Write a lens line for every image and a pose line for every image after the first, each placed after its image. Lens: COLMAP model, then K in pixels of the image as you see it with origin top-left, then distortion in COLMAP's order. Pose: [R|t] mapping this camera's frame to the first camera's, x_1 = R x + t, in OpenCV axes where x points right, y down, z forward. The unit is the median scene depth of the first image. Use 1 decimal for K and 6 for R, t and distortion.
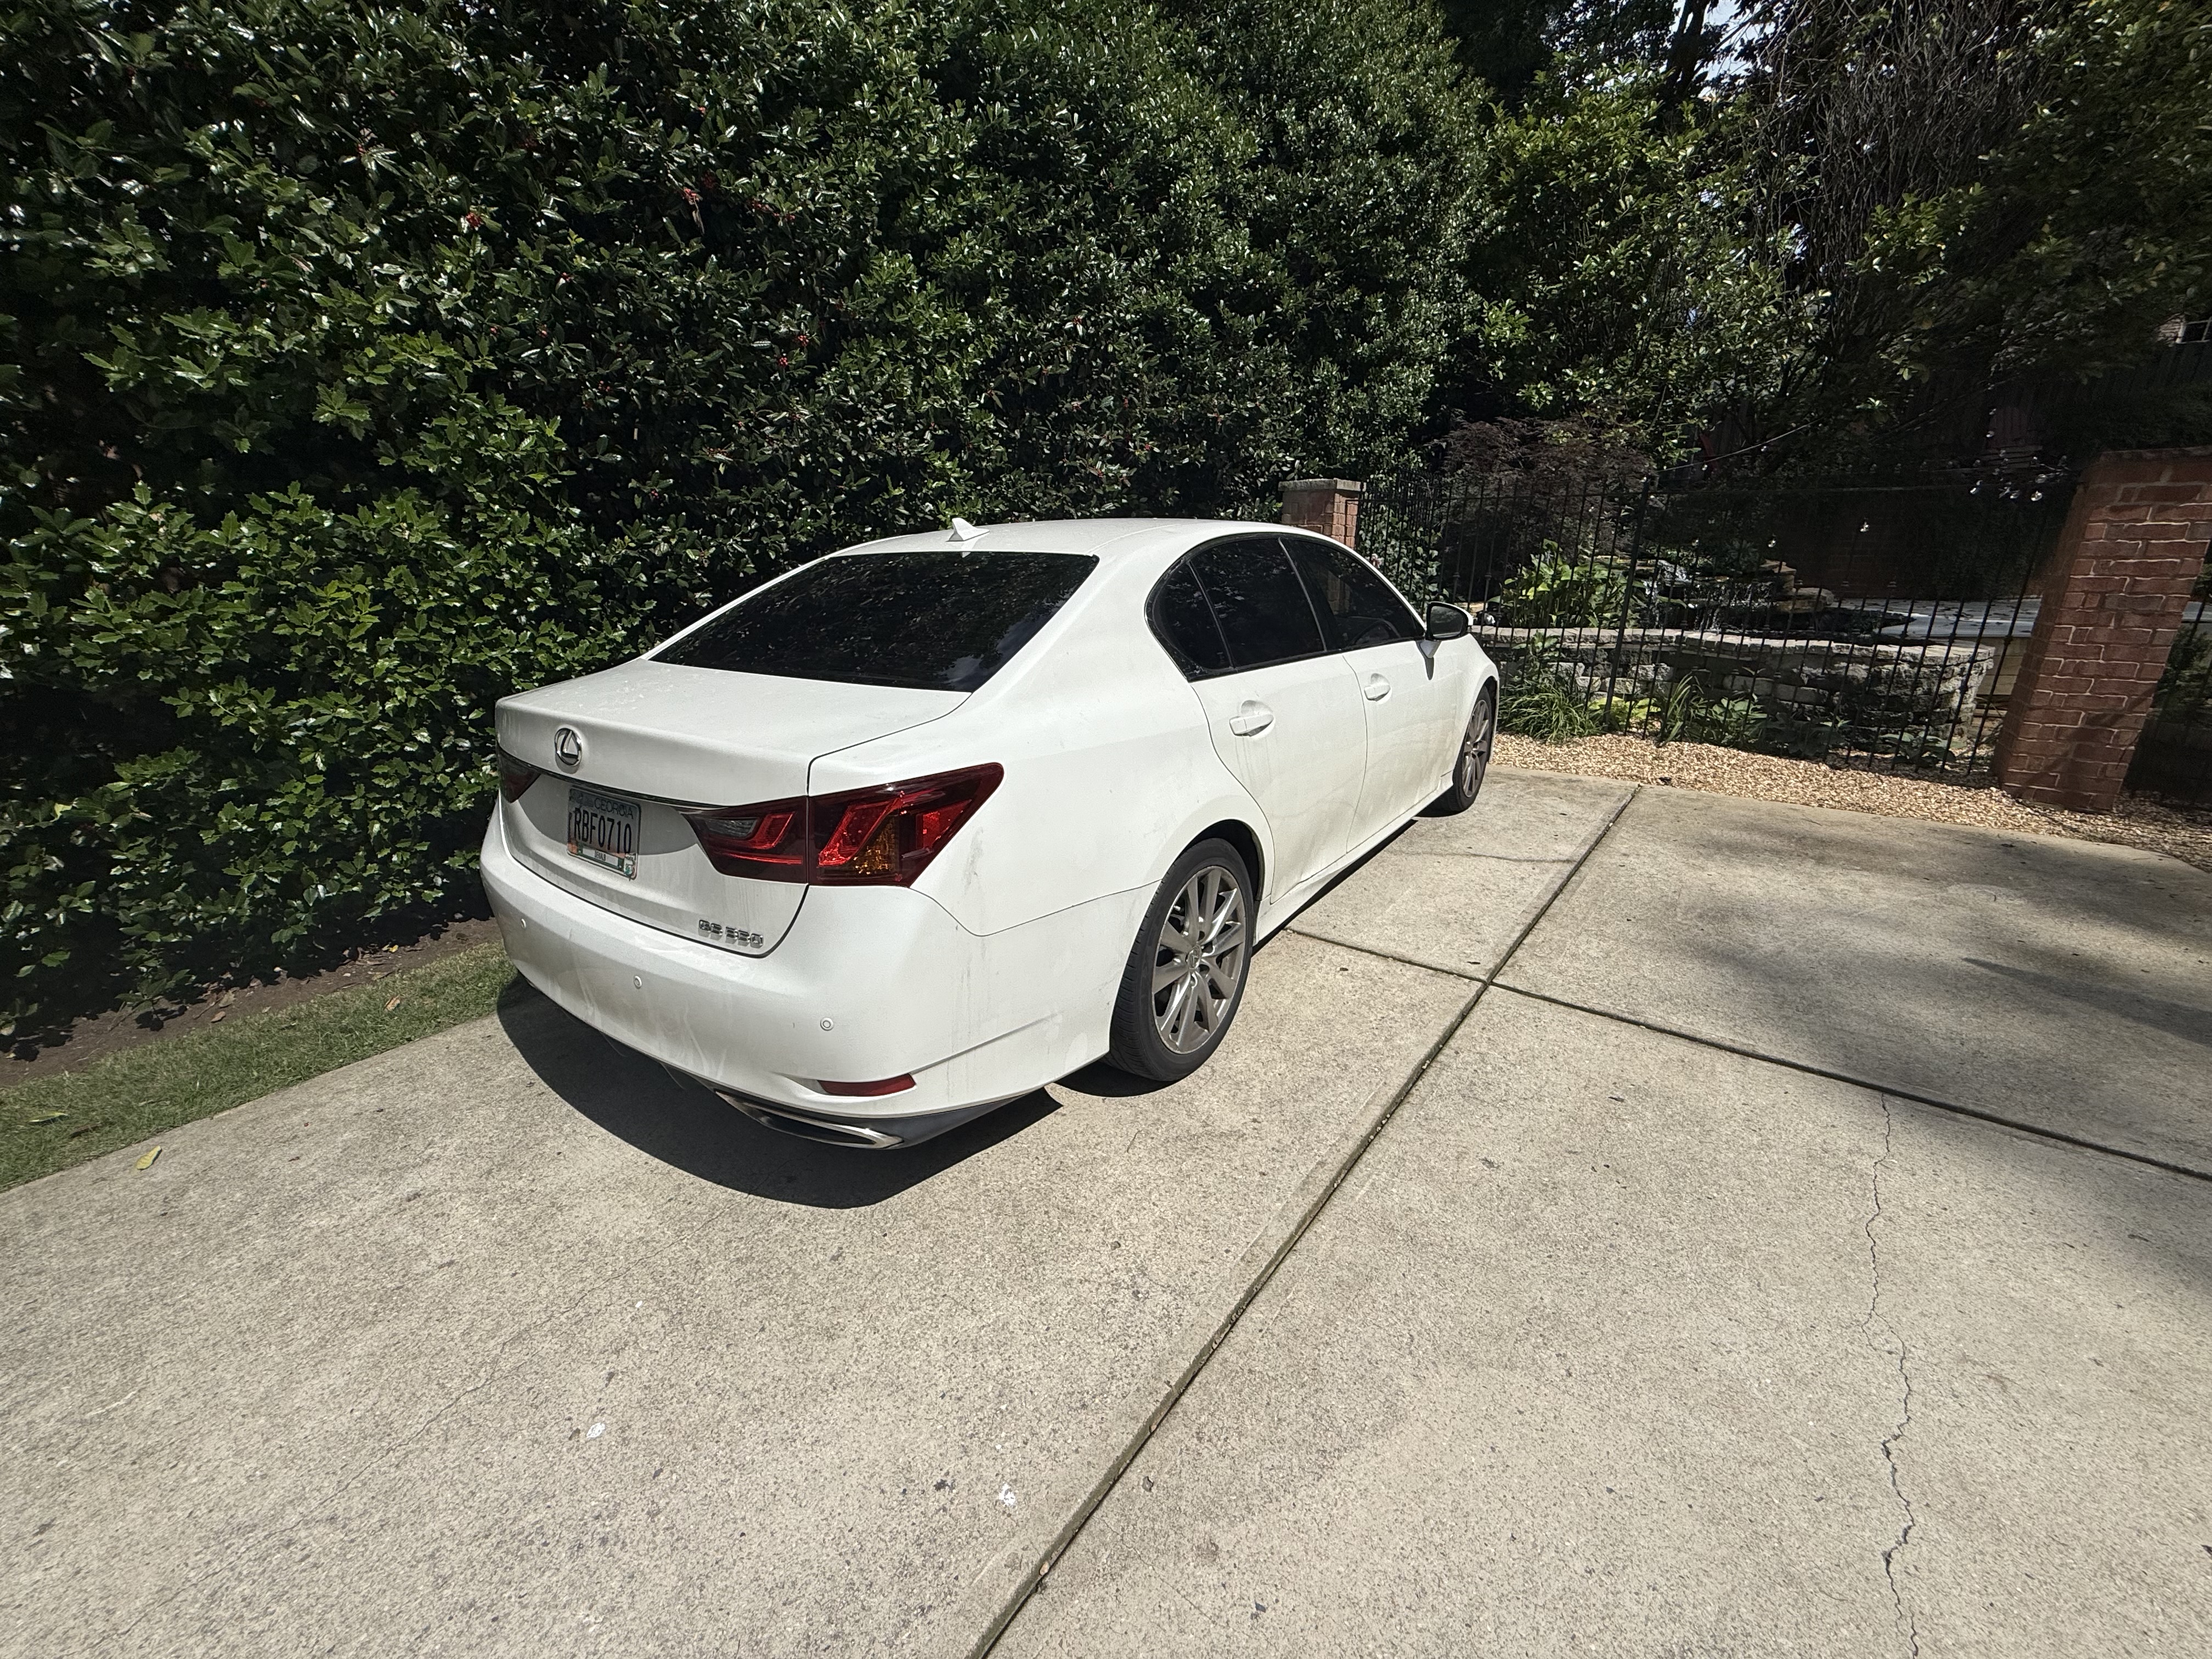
lens RADIAL K [[883.0, 0, 1102.6], [0, 883.0, 827.1], [0, 0, 1]] dist [-0.001059, -0.000218]
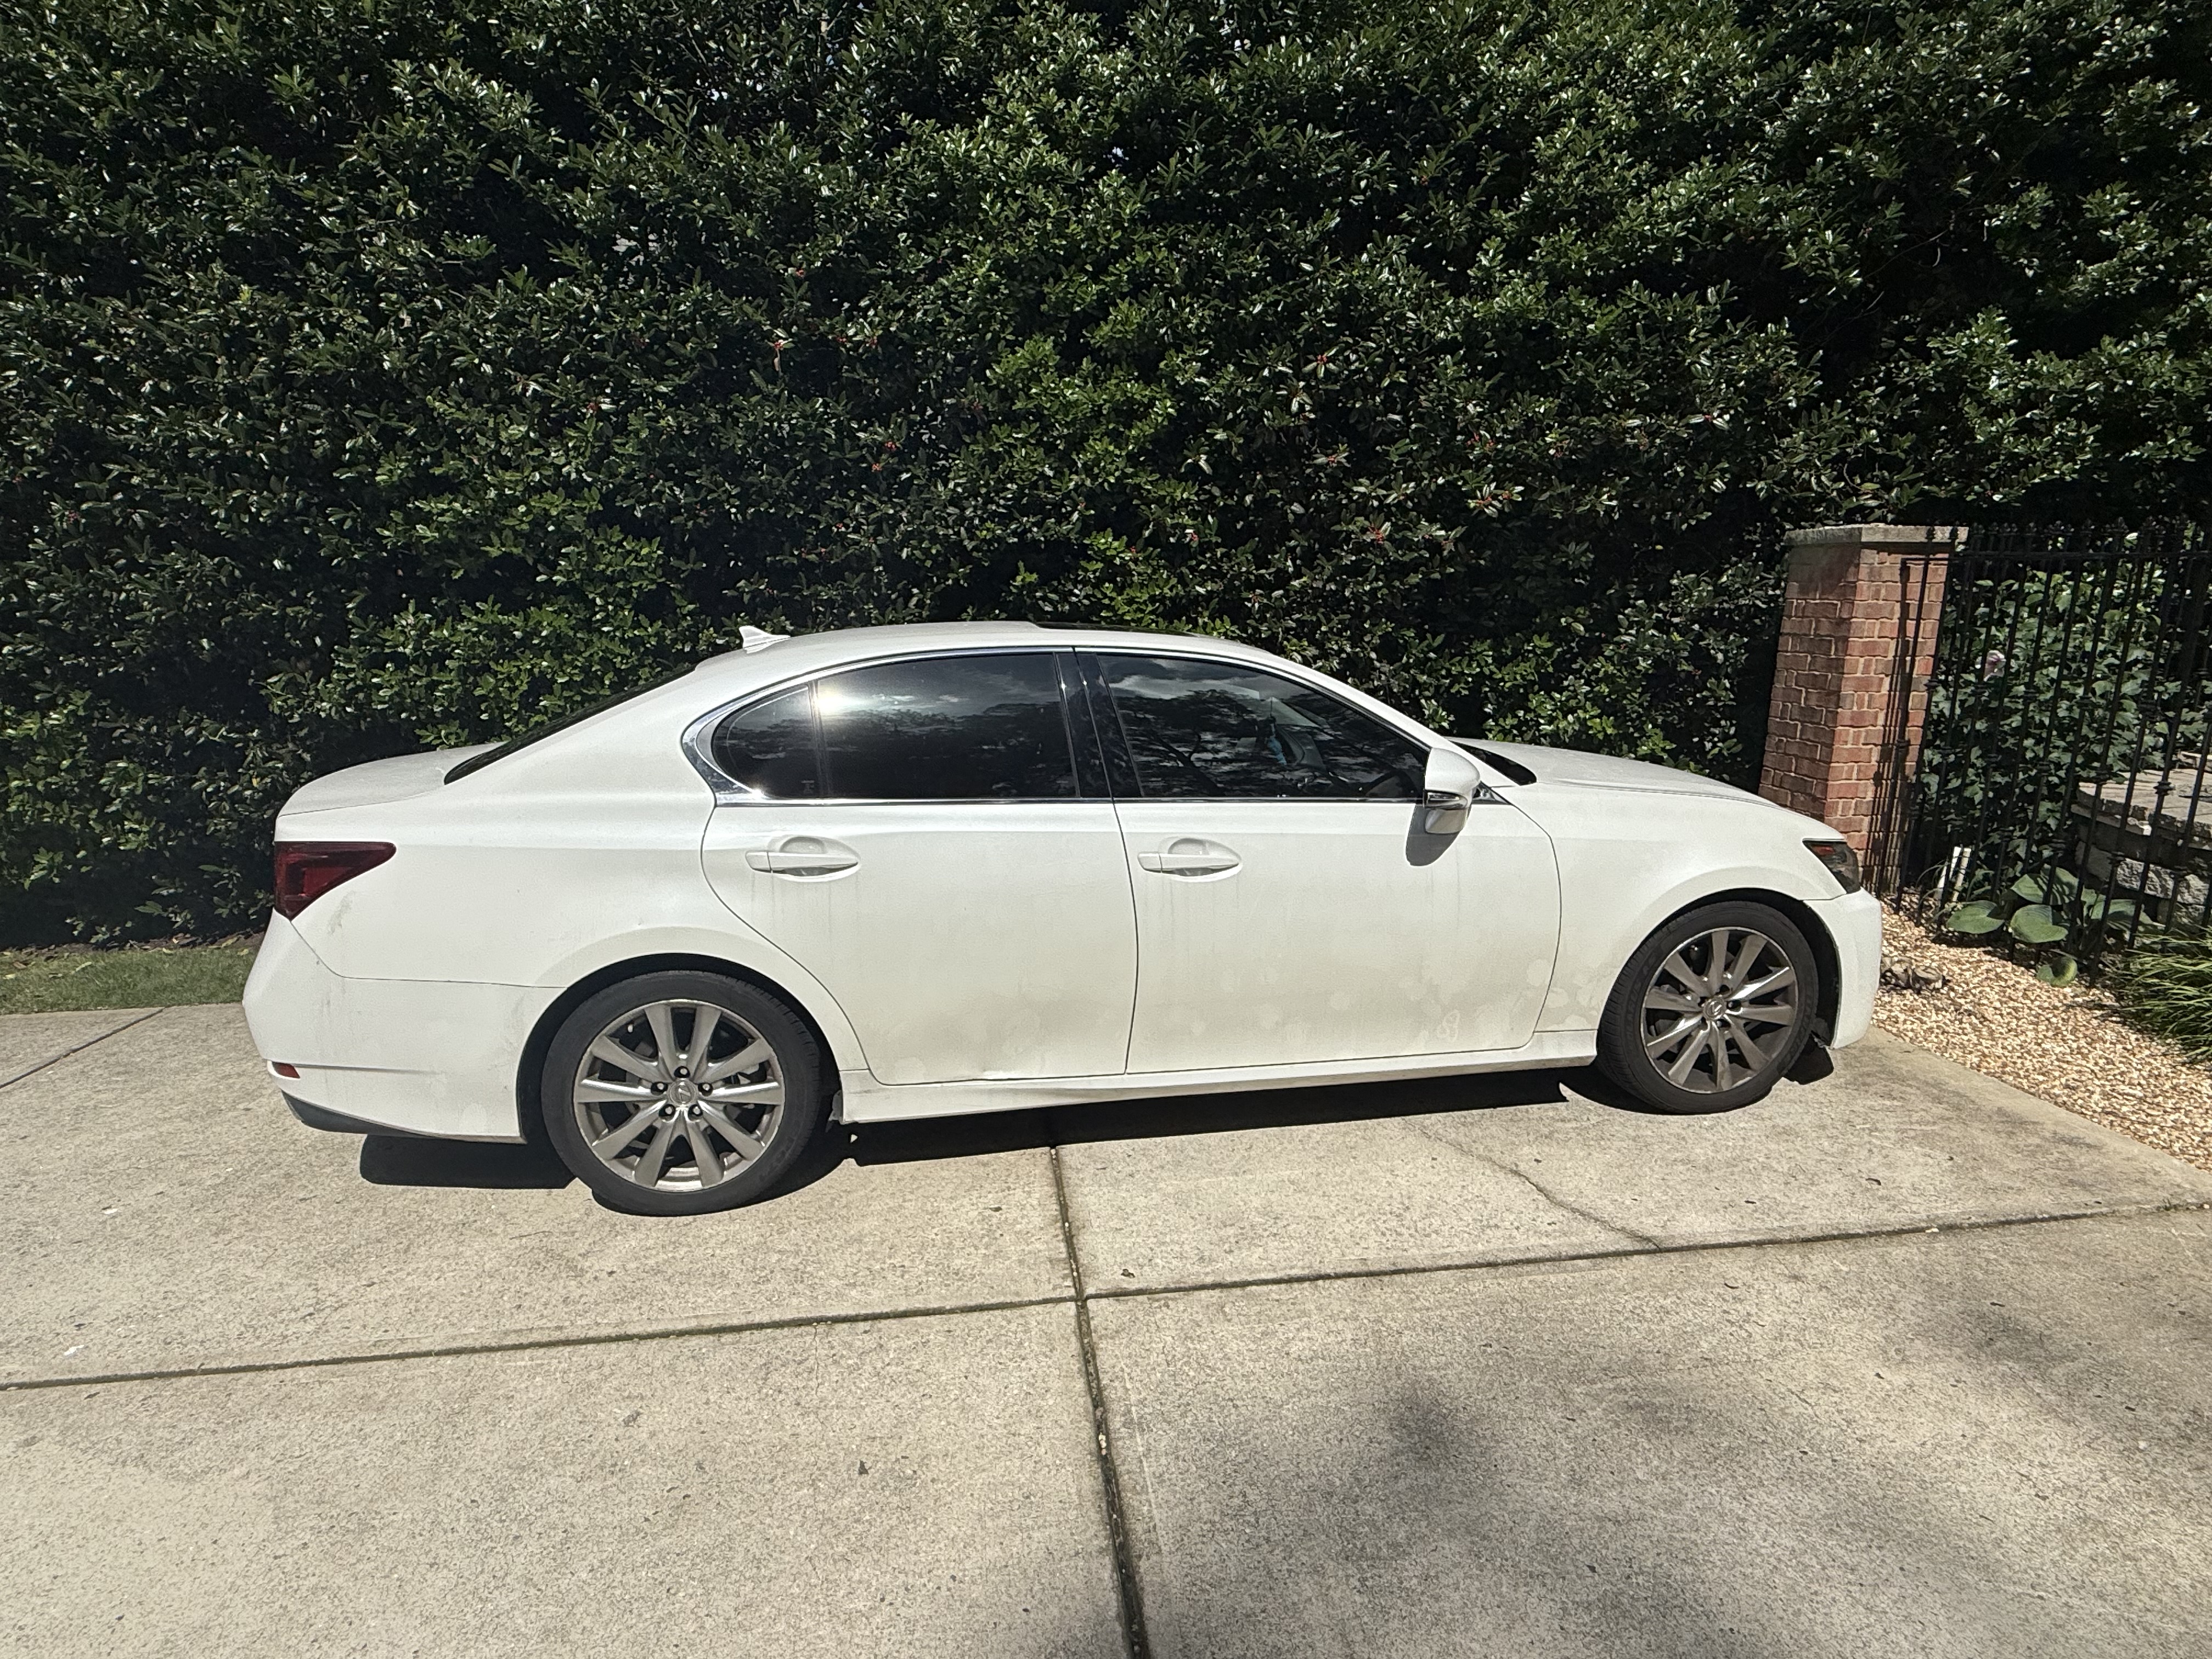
lens RADIAL K [[1139.6, 0, 1108.8], [0, 1139.6, 828.9], [0, 0, 1]] dist [0.001357, -0.001710]
pose [[0.707011, 0.147050, -0.691746, 1.168214], [-0.214404, 0.976677, -0.011515, -0.201080], [0.673919, 0.156454, 0.722049, 0.364843]]
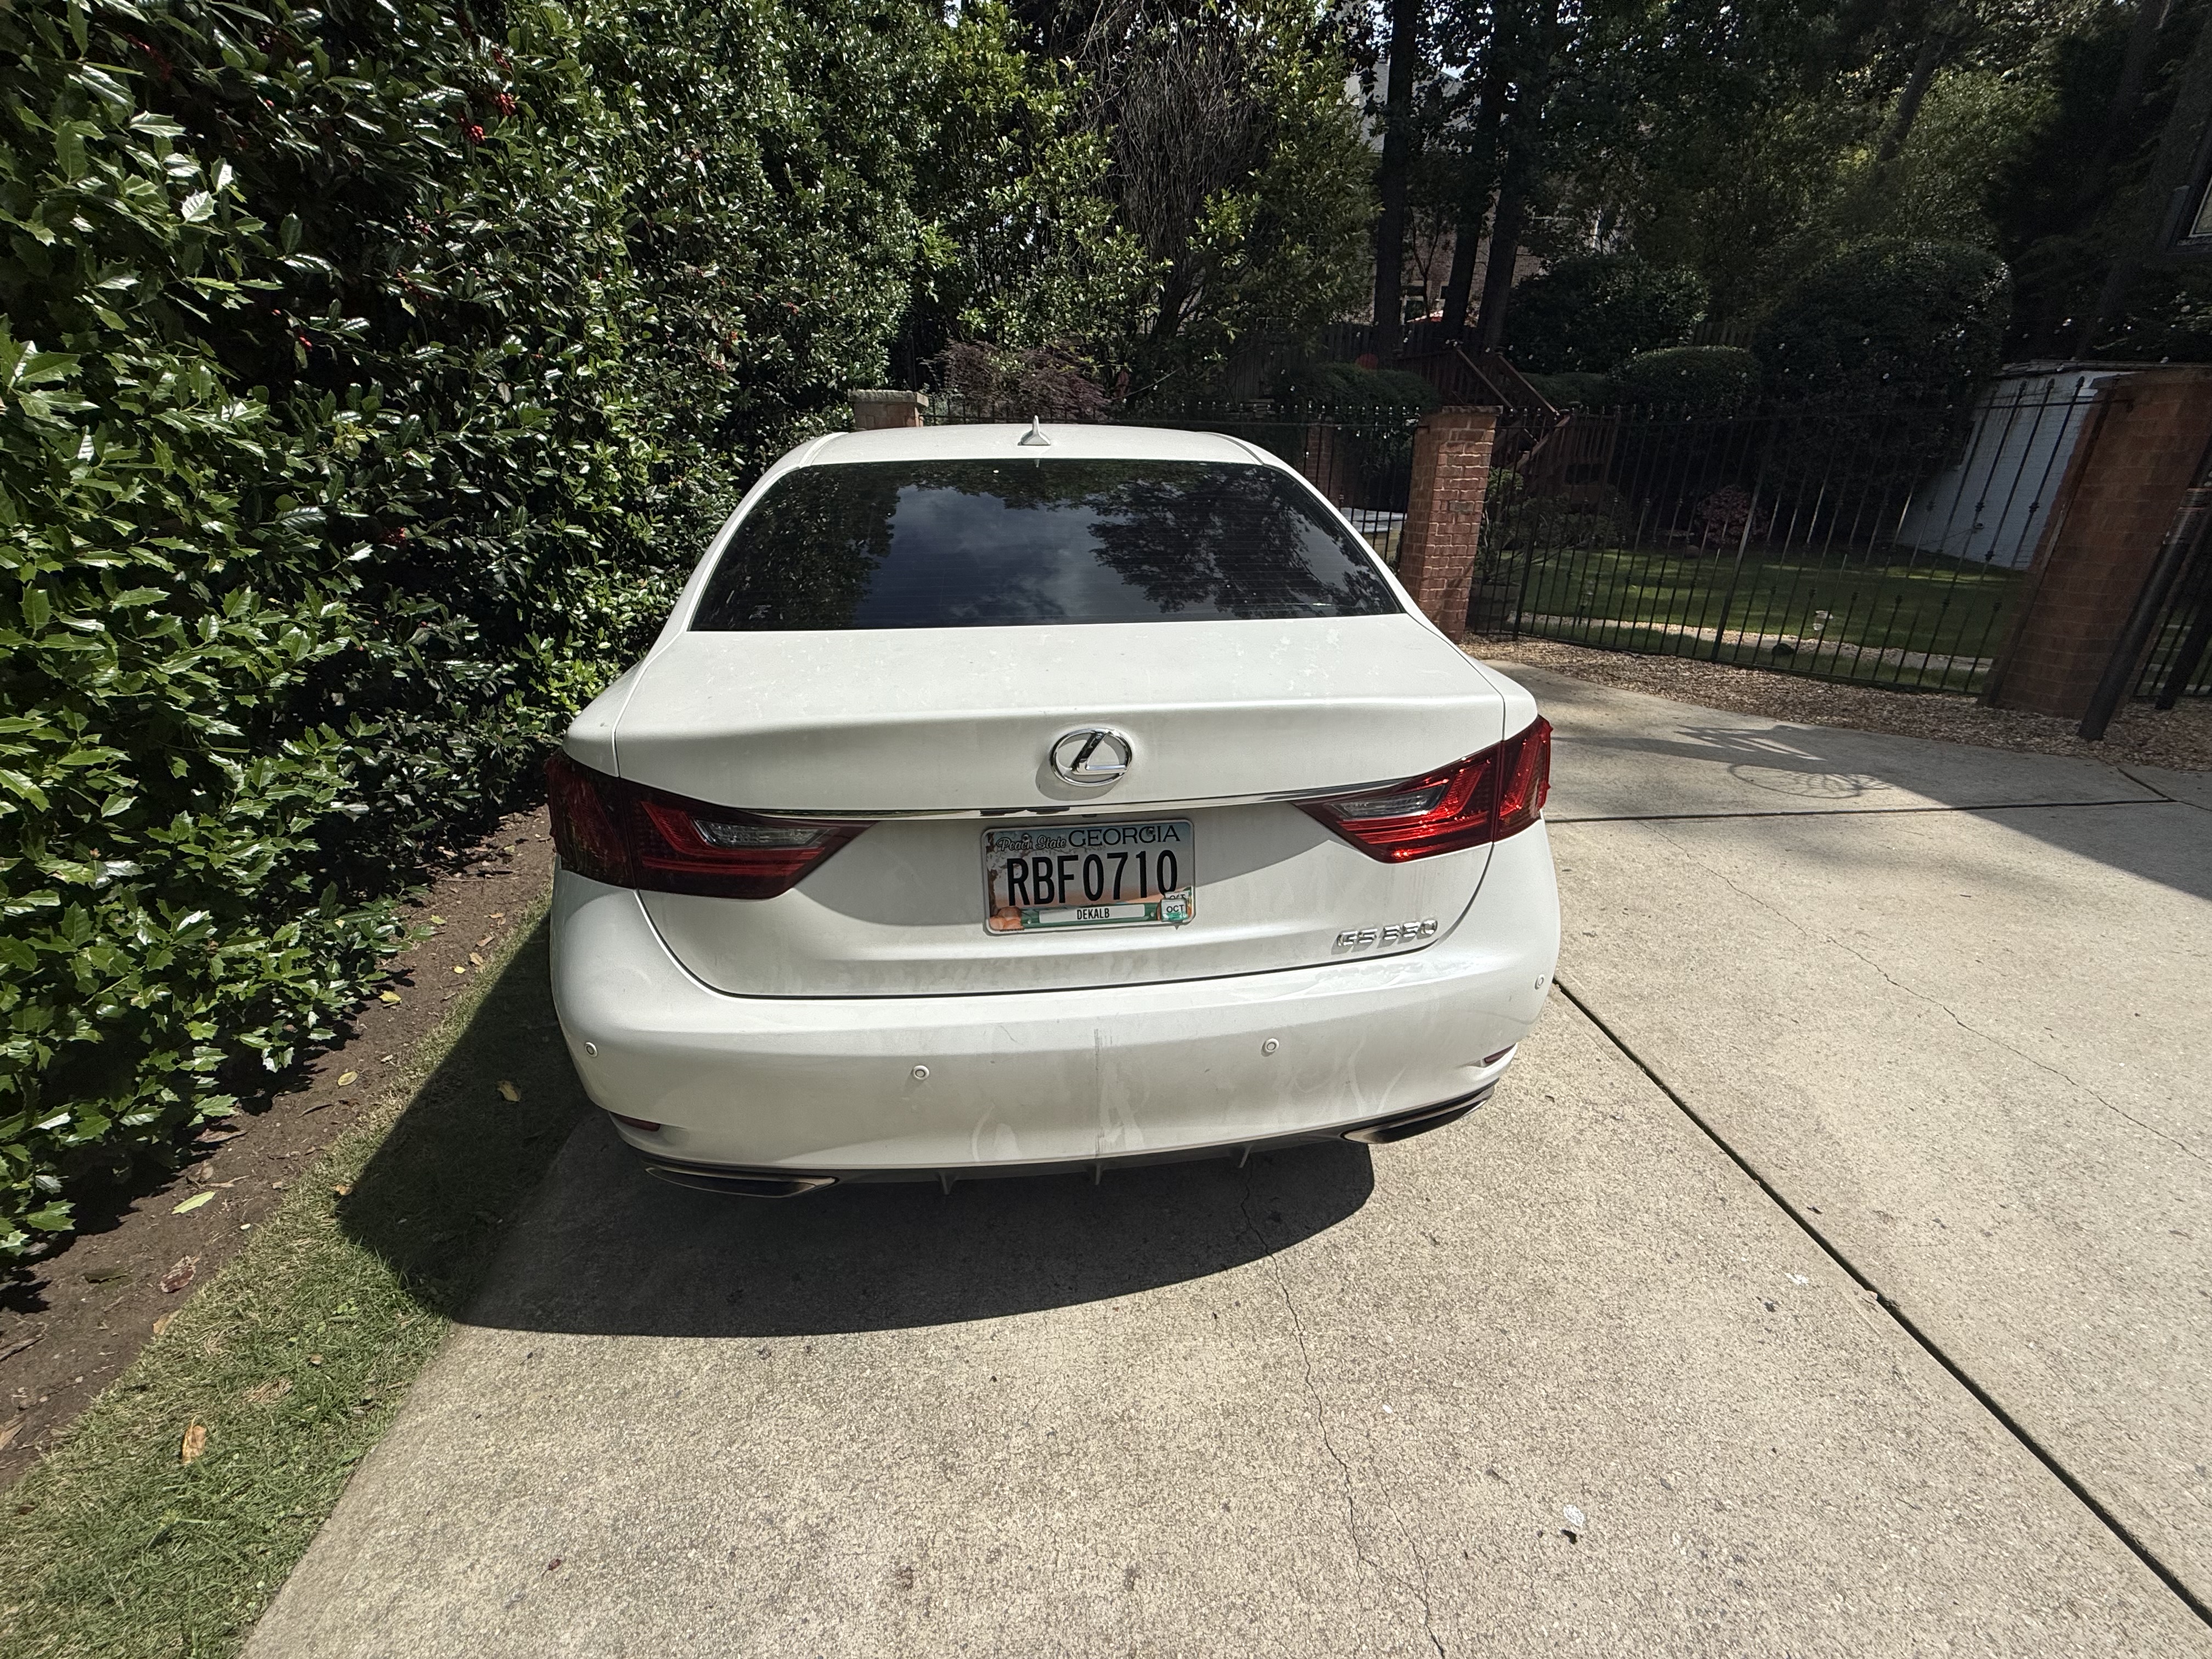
lens RADIAL K [[883.0, 0, 1100.1], [0, 883.0, 828.0], [0, 0, 1]] dist [-0.001059, -0.000218]
pose [[0.737857, -0.246006, 0.628528, -0.741650], [0.197329, 0.969151, 0.147673, -0.098308], [-0.645467, 0.015066, 0.763639, 0.369616]]
